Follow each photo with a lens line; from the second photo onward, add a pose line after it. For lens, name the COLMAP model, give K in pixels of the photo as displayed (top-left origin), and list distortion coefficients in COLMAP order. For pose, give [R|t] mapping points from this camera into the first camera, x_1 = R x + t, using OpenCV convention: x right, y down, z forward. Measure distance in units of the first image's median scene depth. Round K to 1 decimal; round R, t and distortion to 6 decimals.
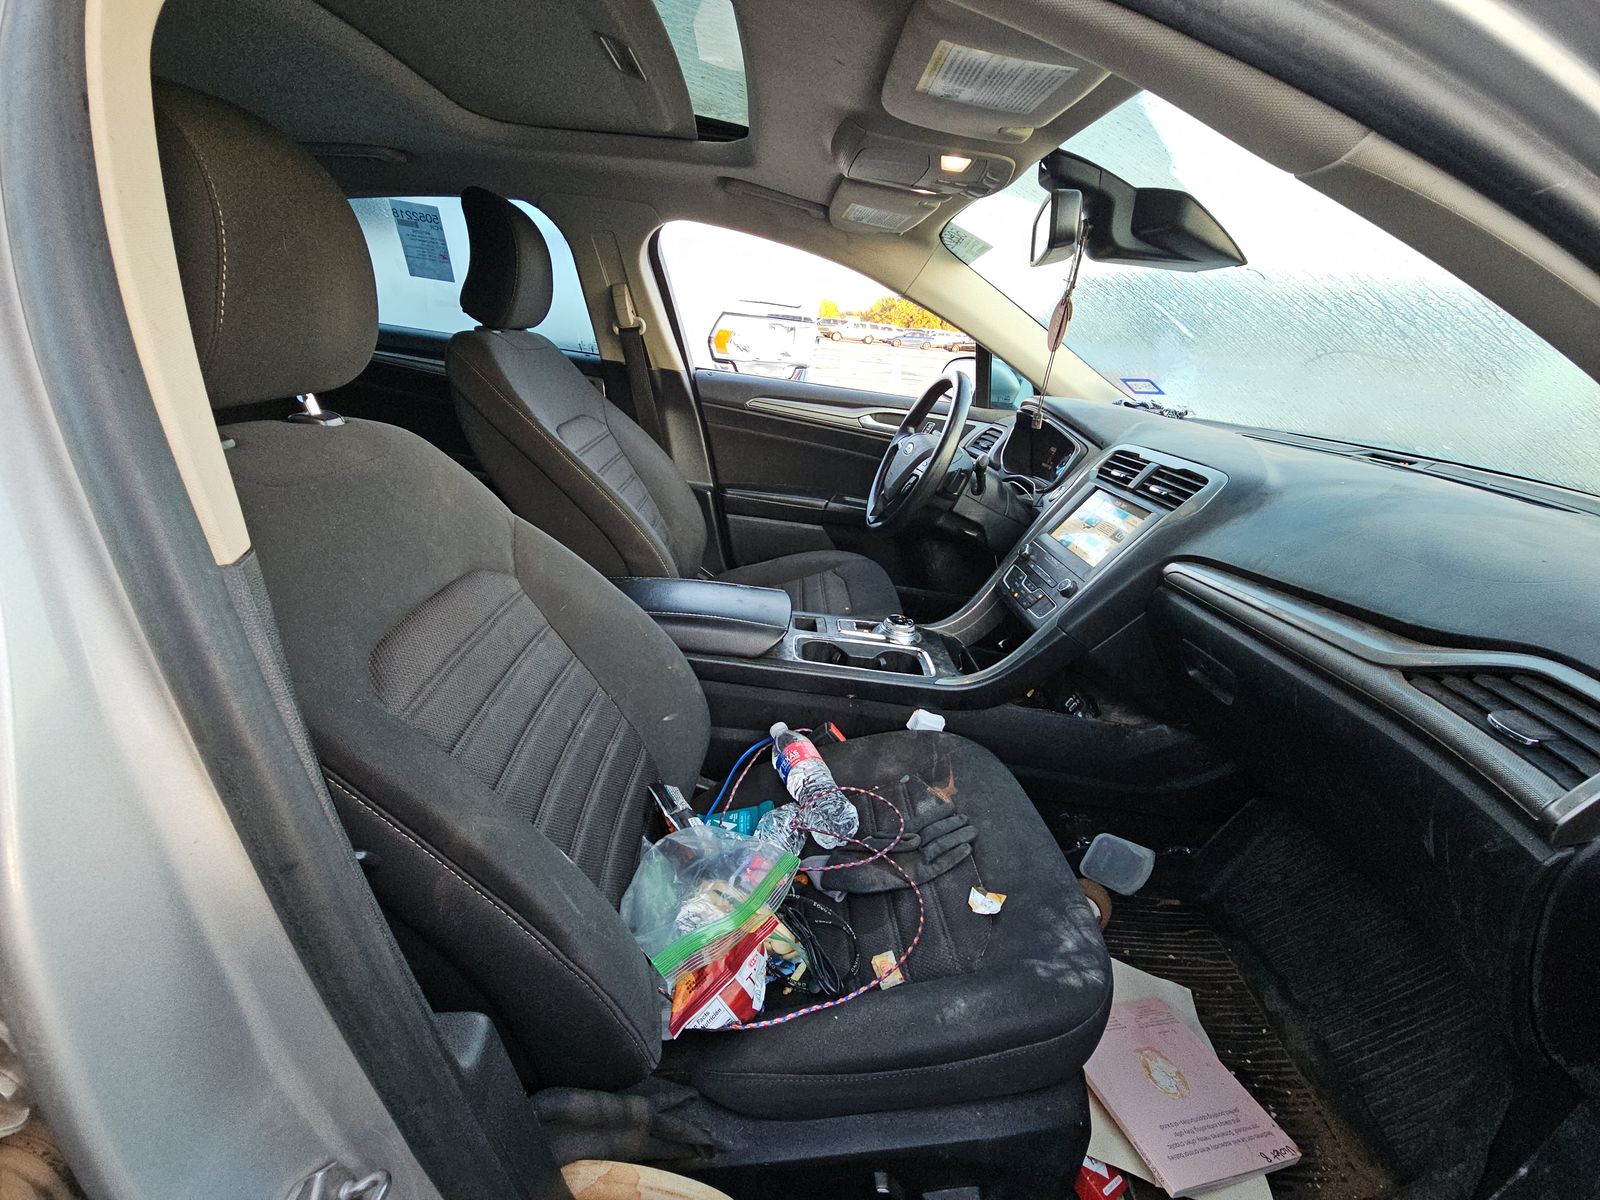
lens RADIAL K [[643.6, 0, 802.1], [0, 643.6, 602.5], [0, 0, 1]] dist [0.006602, -0.005132]
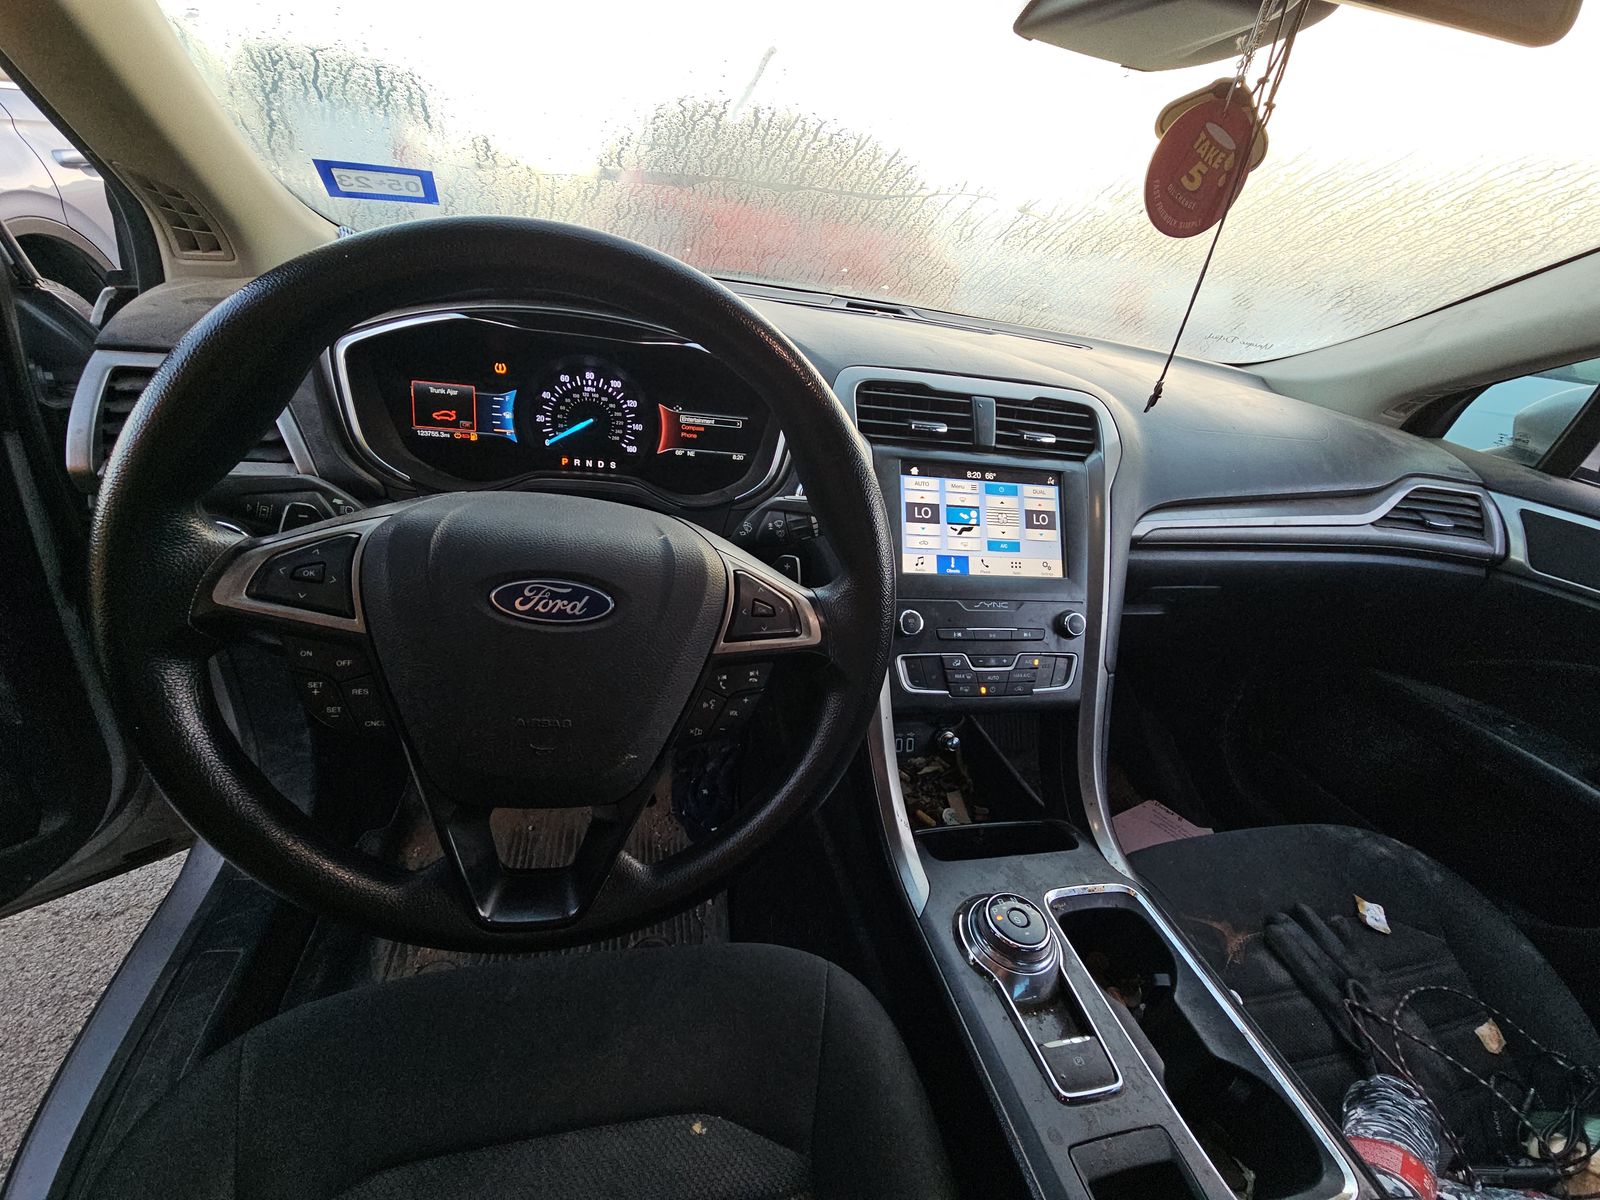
lens RADIAL K [[643.6, 0, 798.3], [0, 643.6, 608.0], [0, 0, 1]] dist [0.006602, -0.005132]
pose [[-0.170362, -0.584839, 0.793057, -0.053532], [0.218072, 0.762489, 0.609143, -0.520780], [-0.960948, 0.276718, -0.002362, 1.326409]]
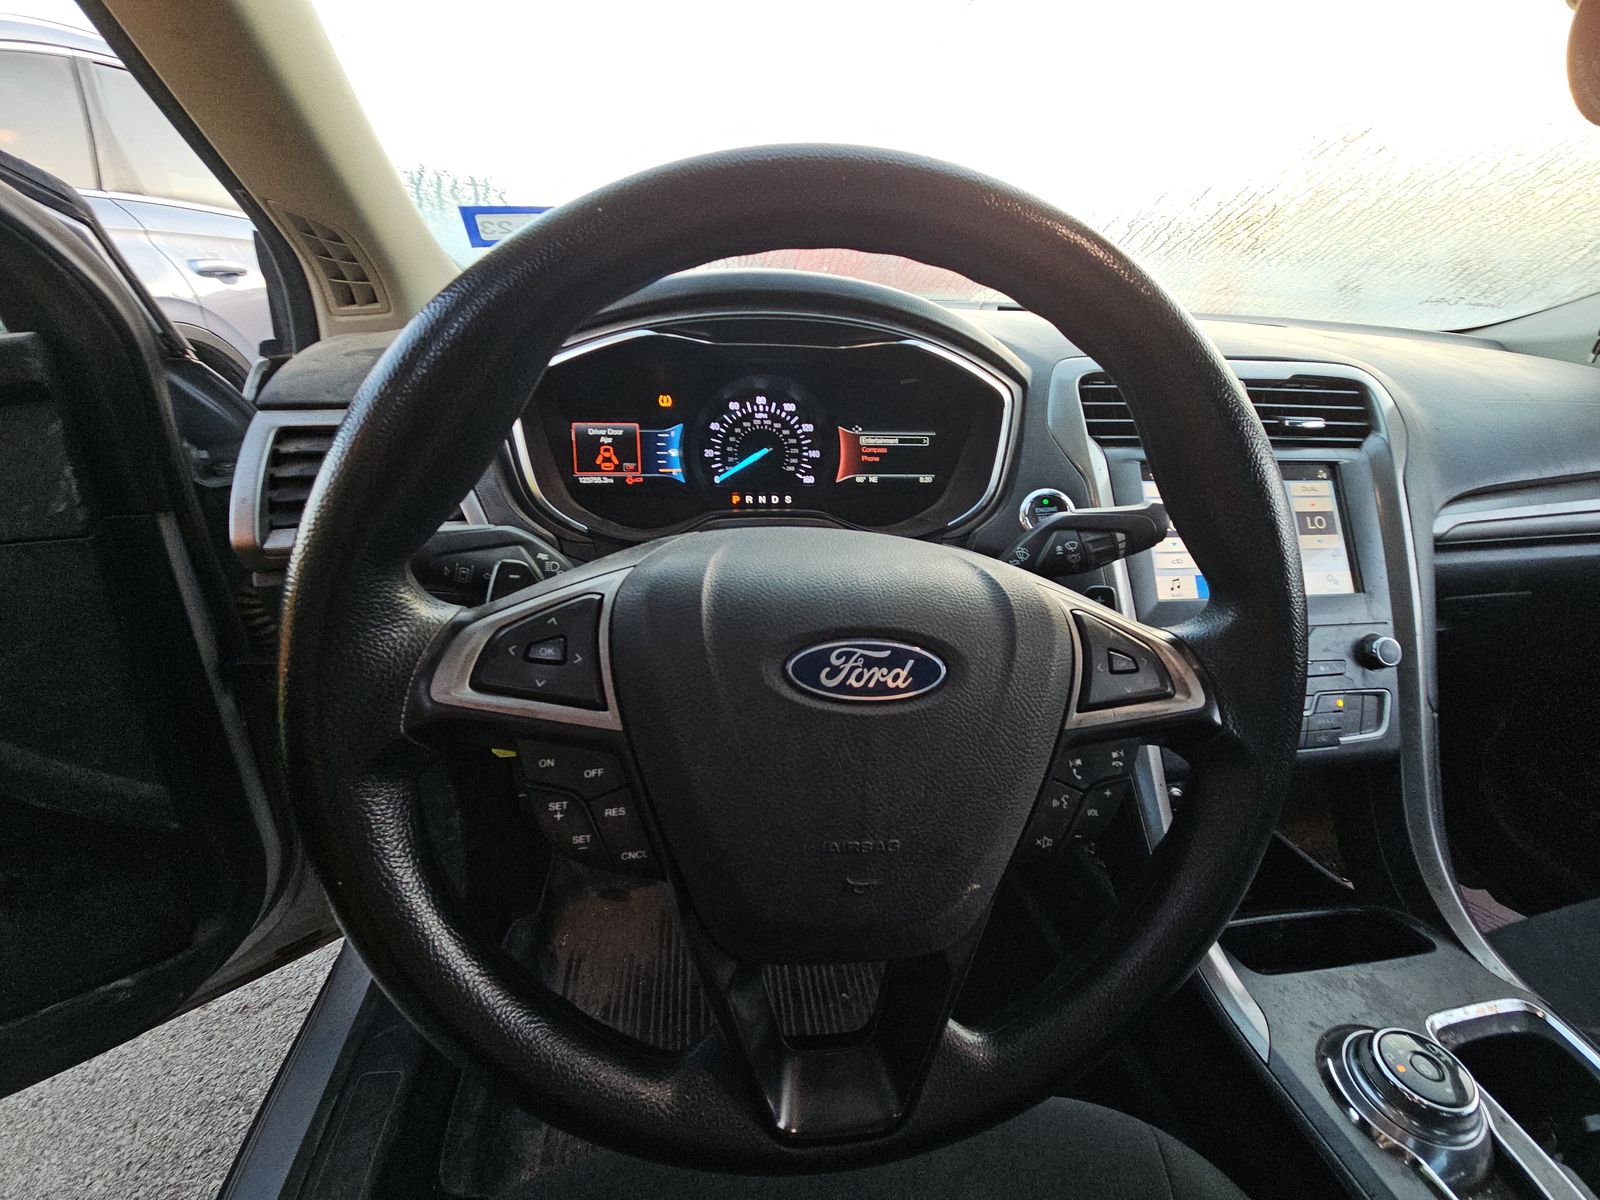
lens RADIAL K [[643.6, 0, 801.2], [0, 643.6, 604.7], [0, 0, 1]] dist [0.006602, -0.005132]
pose [[-0.119428, -0.522926, 0.843970, 0.052616], [0.326016, 0.782264, 0.530826, -0.499447], [-0.937790, 0.338544, 0.077058, 1.444429]]
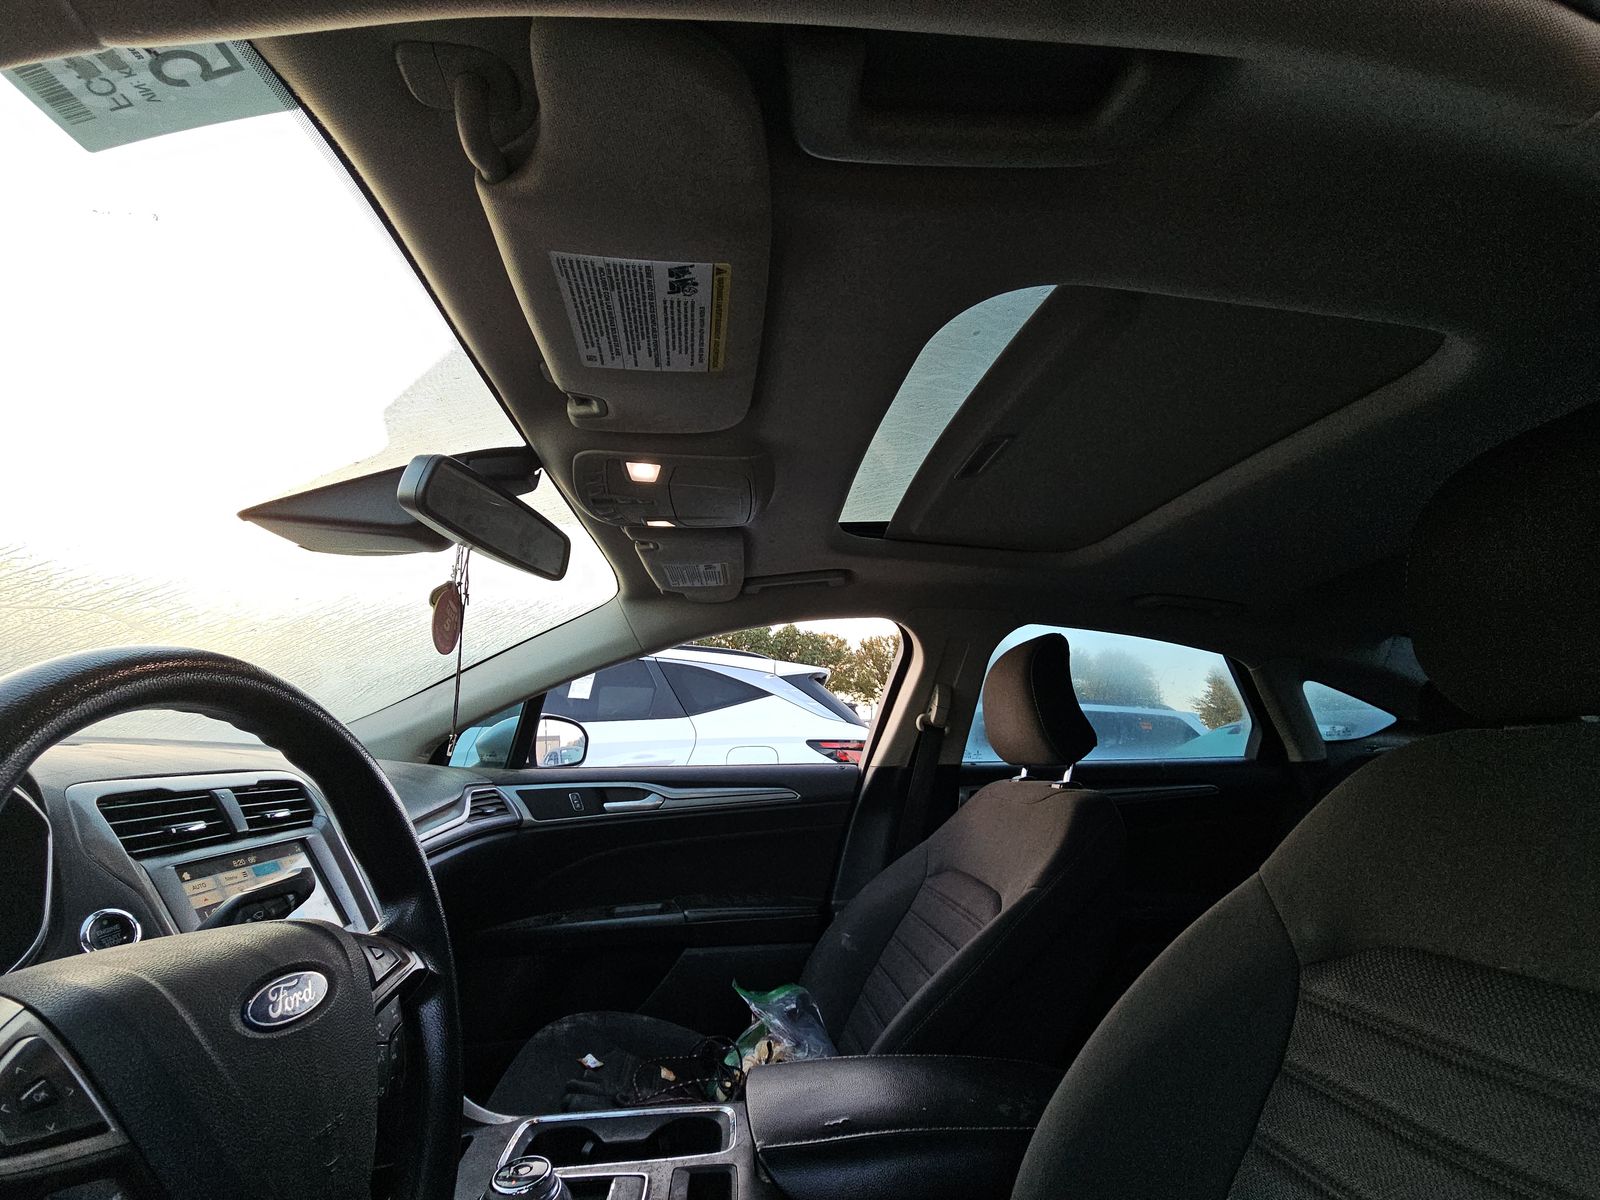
lens RADIAL K [[643.6, 0, 810.9], [0, 643.6, 601.3], [0, 0, 1]] dist [0.006602, -0.005132]
pose [[-0.988653, -0.136225, -0.063301, 0.026573], [-0.144596, 0.977219, 0.155354, -0.629120], [0.040696, 0.162745, -0.985829, 1.745879]]
